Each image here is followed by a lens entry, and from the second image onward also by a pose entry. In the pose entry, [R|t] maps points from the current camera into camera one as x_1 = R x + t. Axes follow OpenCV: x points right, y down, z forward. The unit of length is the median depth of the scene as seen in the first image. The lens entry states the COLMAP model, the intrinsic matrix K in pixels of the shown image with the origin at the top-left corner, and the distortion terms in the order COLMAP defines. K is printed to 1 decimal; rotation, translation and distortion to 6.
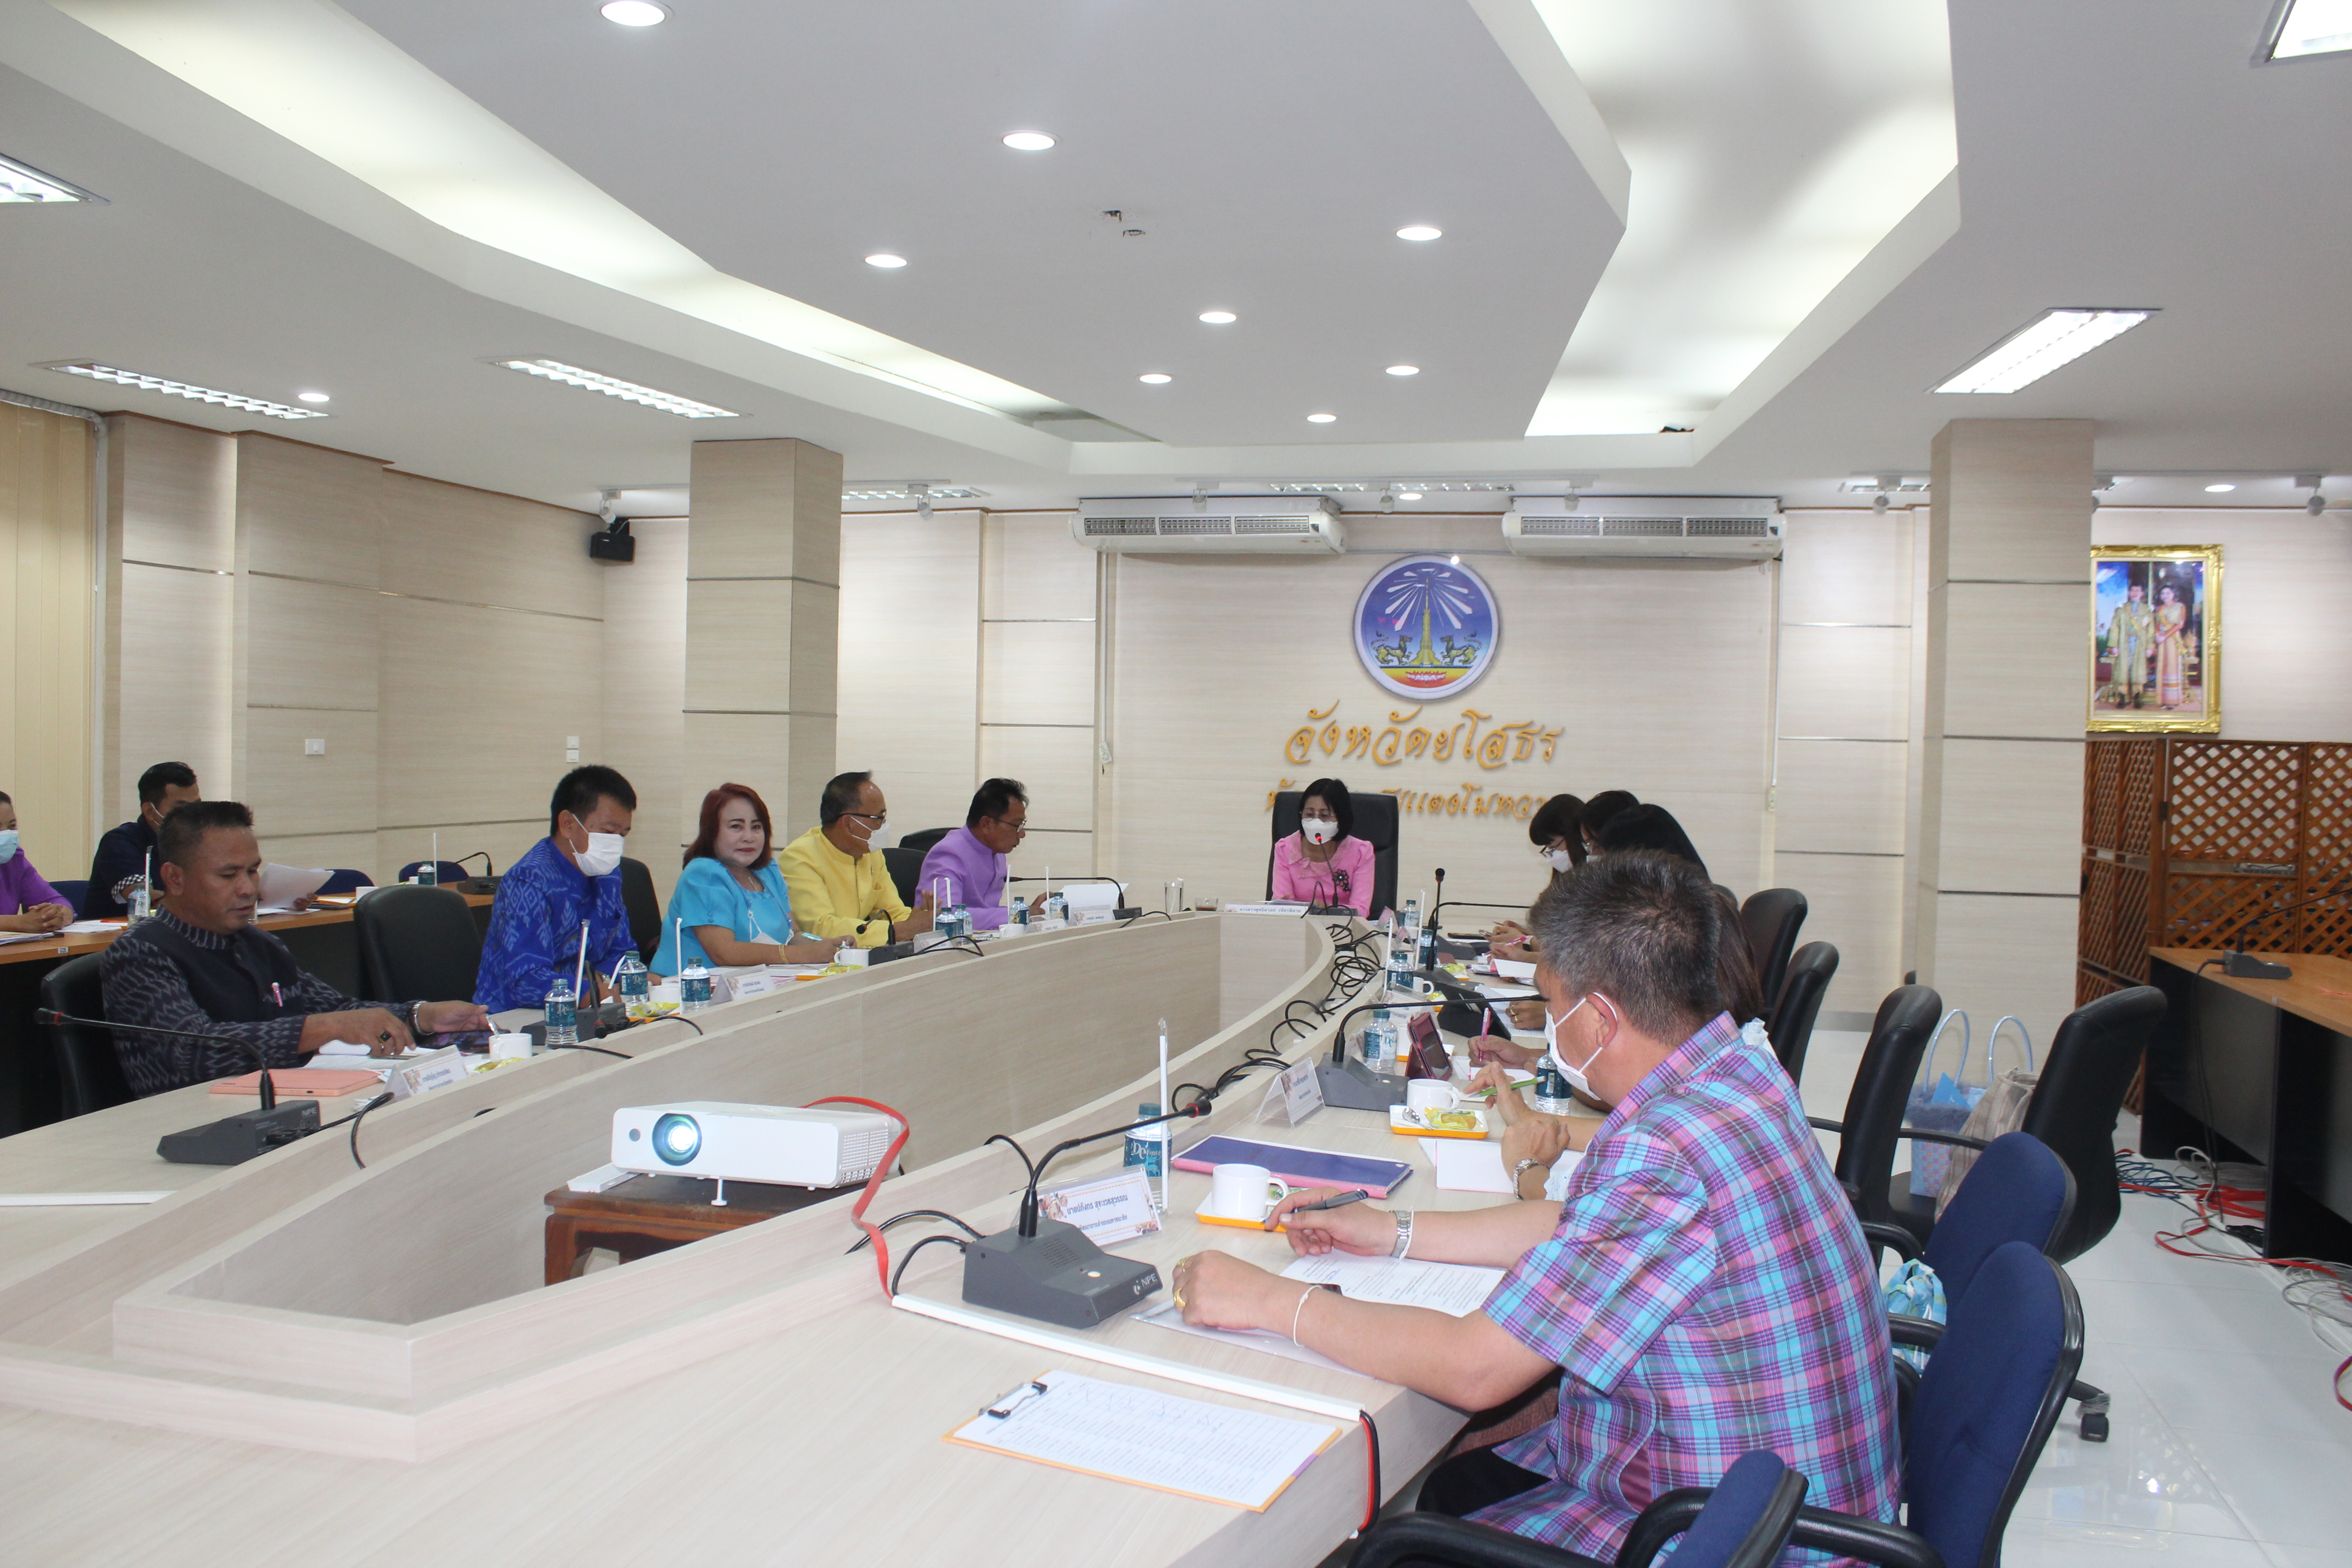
lens RADIAL K [[1967.1, 0, 1176.0], [0, 1967.1, 784.0], [0, 0, 1]] dist [-0.085804, -0.000948]
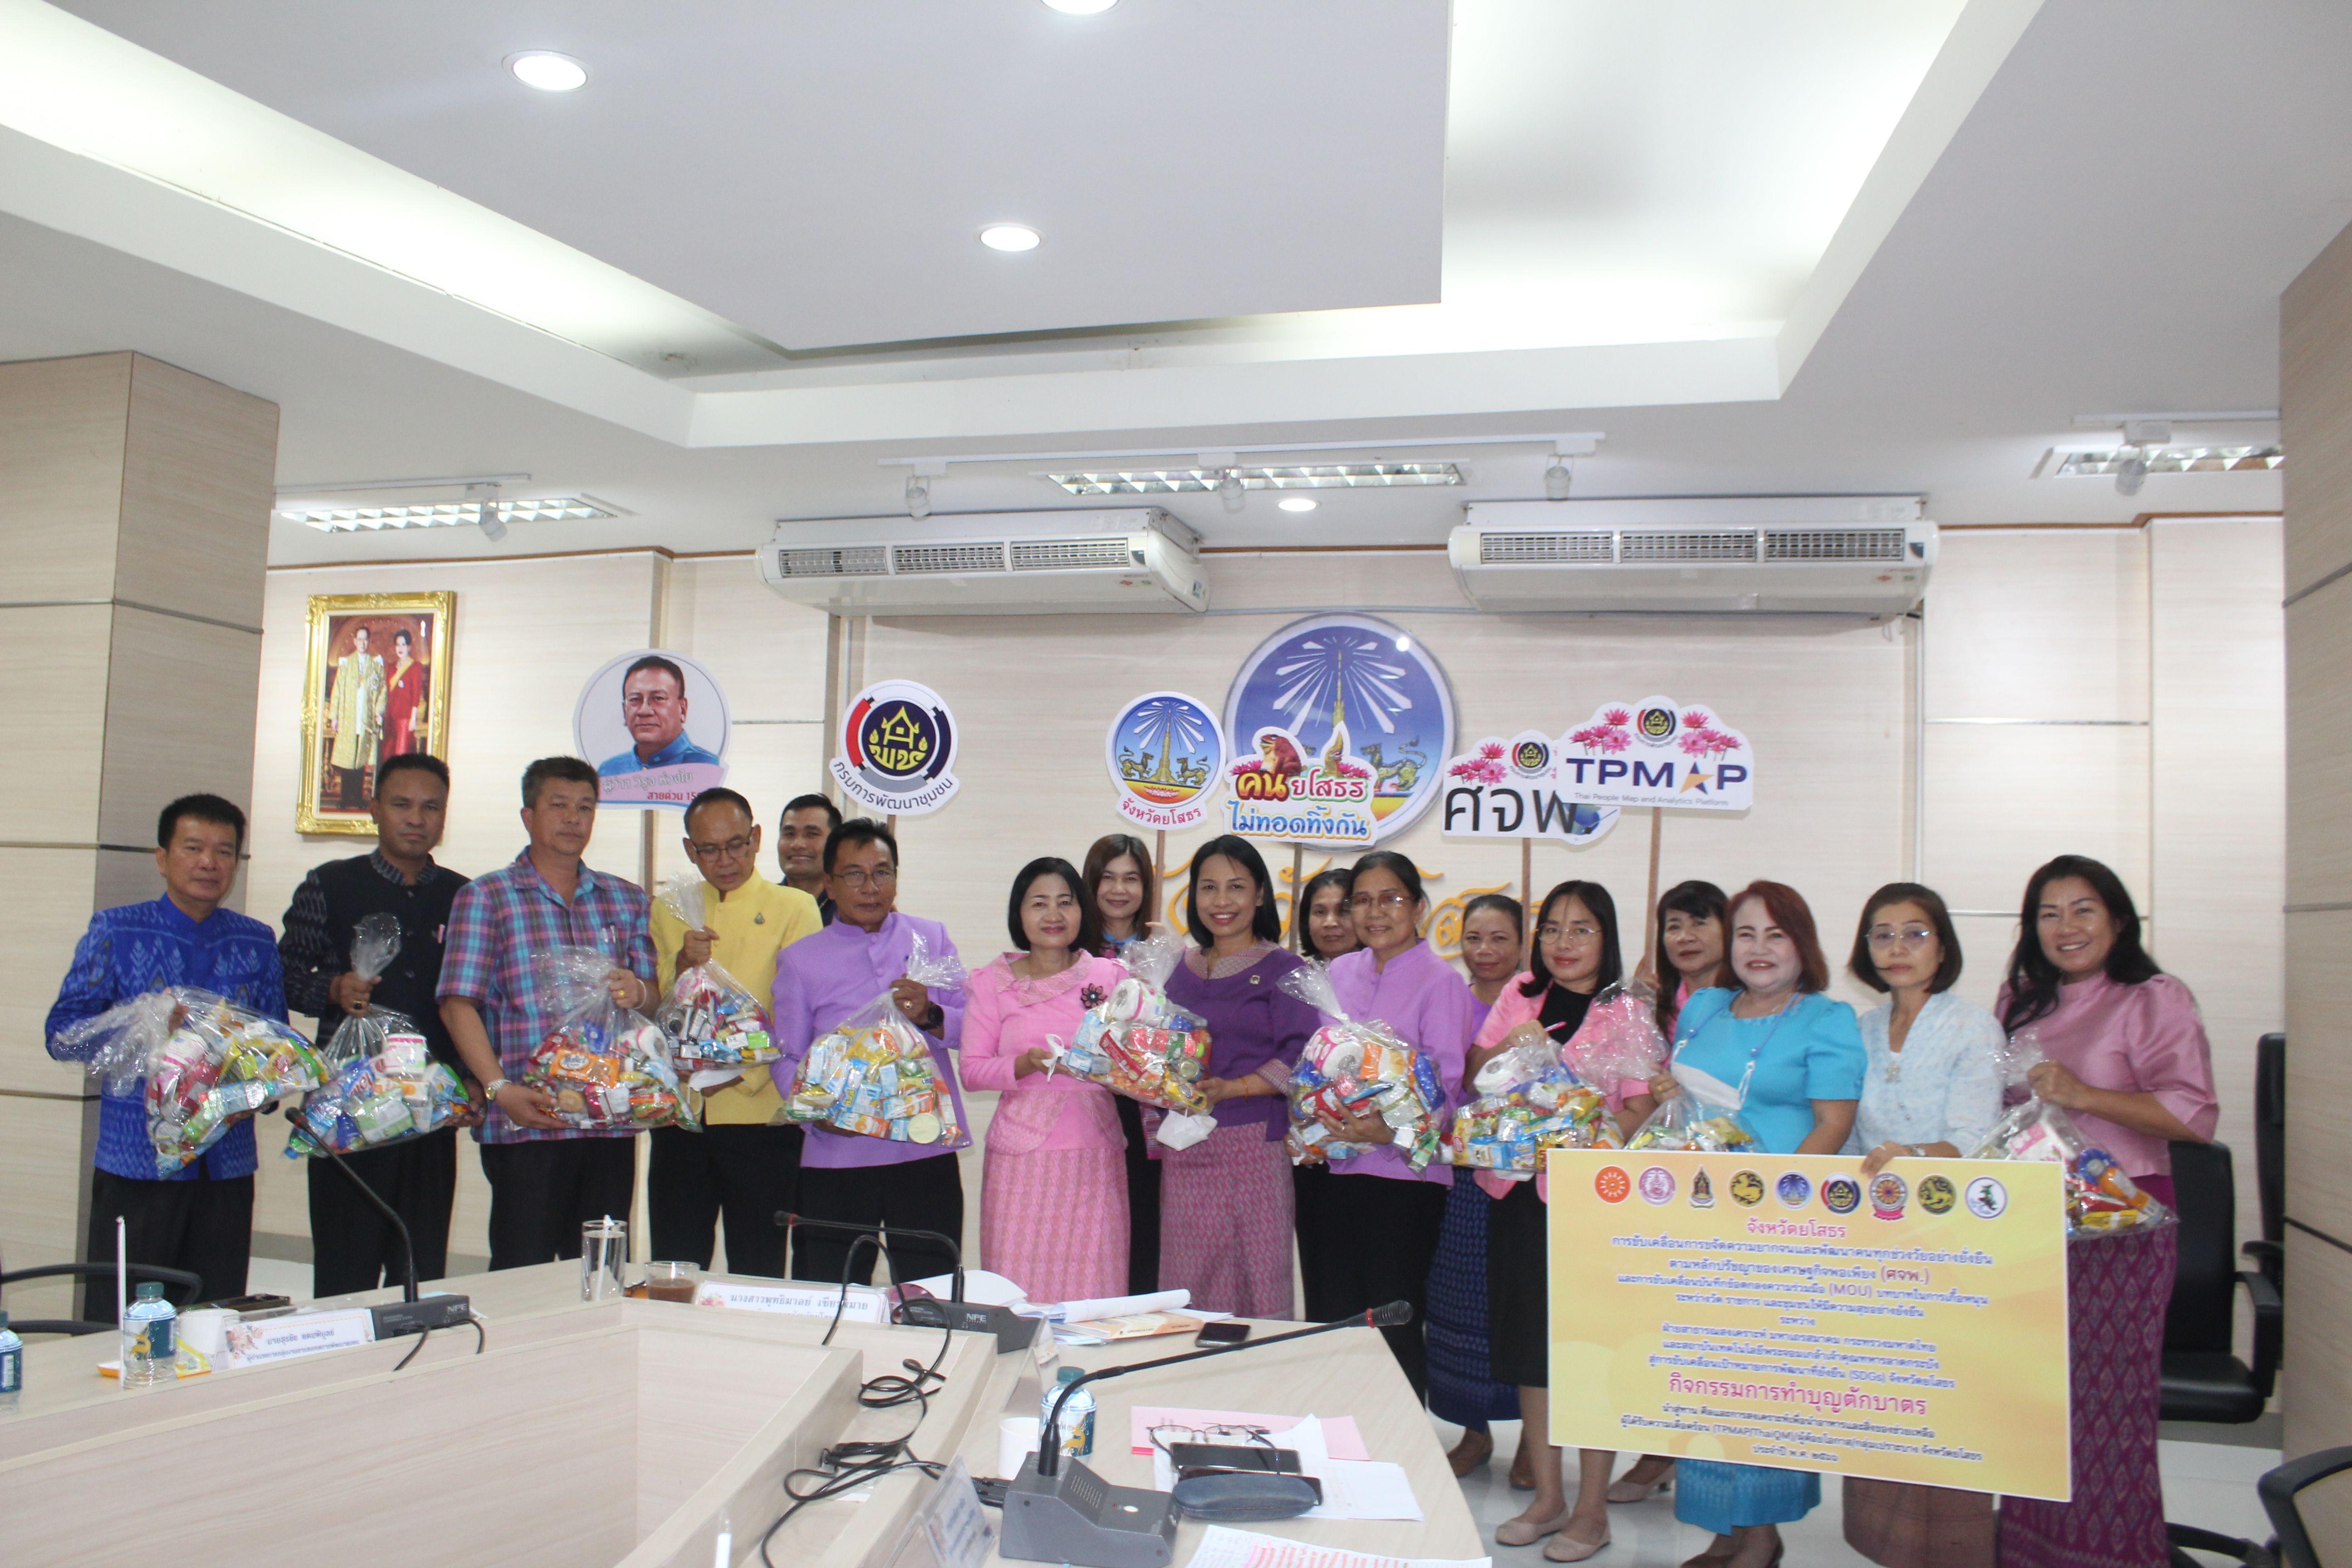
lens RADIAL K [[1967.1, 0, 1176.0], [0, 1967.1, 784.0], [0, 0, 1]] dist [-0.085804, -0.000948]
pose [[0.999758, 0.006337, -0.021053, 0.095082], [-0.008215, 0.995876, -0.090350, -0.007253], [0.020393, 0.090501, 0.995688, 0.407485]]
